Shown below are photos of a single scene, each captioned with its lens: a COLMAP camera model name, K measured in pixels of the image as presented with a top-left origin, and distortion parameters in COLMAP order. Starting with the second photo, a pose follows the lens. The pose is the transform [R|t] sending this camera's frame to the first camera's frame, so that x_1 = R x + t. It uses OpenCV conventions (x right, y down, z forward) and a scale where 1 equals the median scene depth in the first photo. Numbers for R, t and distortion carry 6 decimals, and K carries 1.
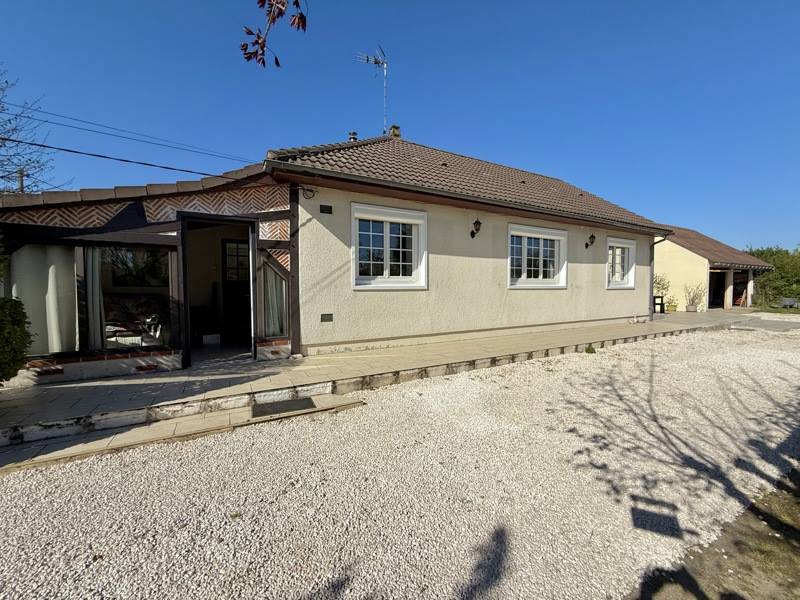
lens RADIAL K [[317.1, 0, 400.8], [0, 317.1, 299.8], [0, 0, 1]] dist [-0.001747, -0.000069]
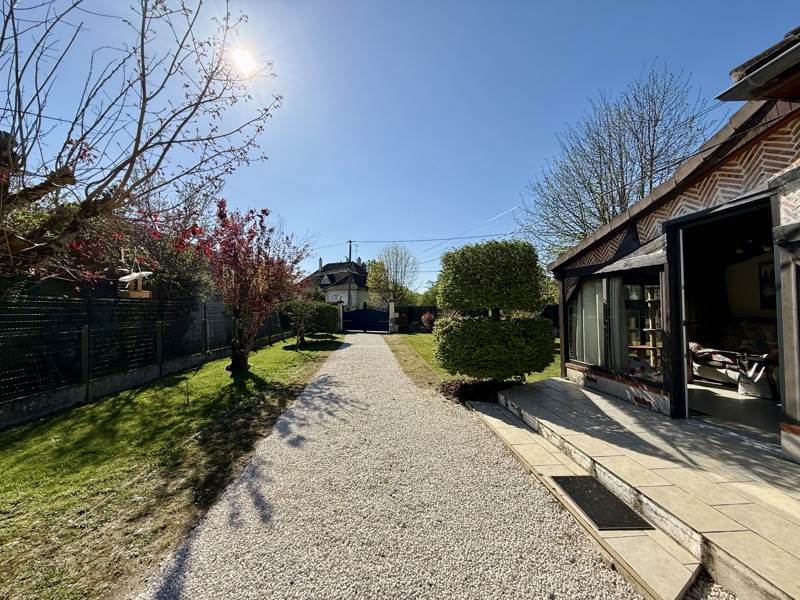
lens RADIAL K [[317.1, 0, 400.6], [0, 317.1, 302.0], [0, 0, 1]] dist [-0.001747, -0.000069]
pose [[-0.410766, -0.010521, -0.911680, 0.327294], [-0.028821, 0.999584, 0.001450, -0.053223], [0.911285, 0.026871, -0.410899, 0.710741]]
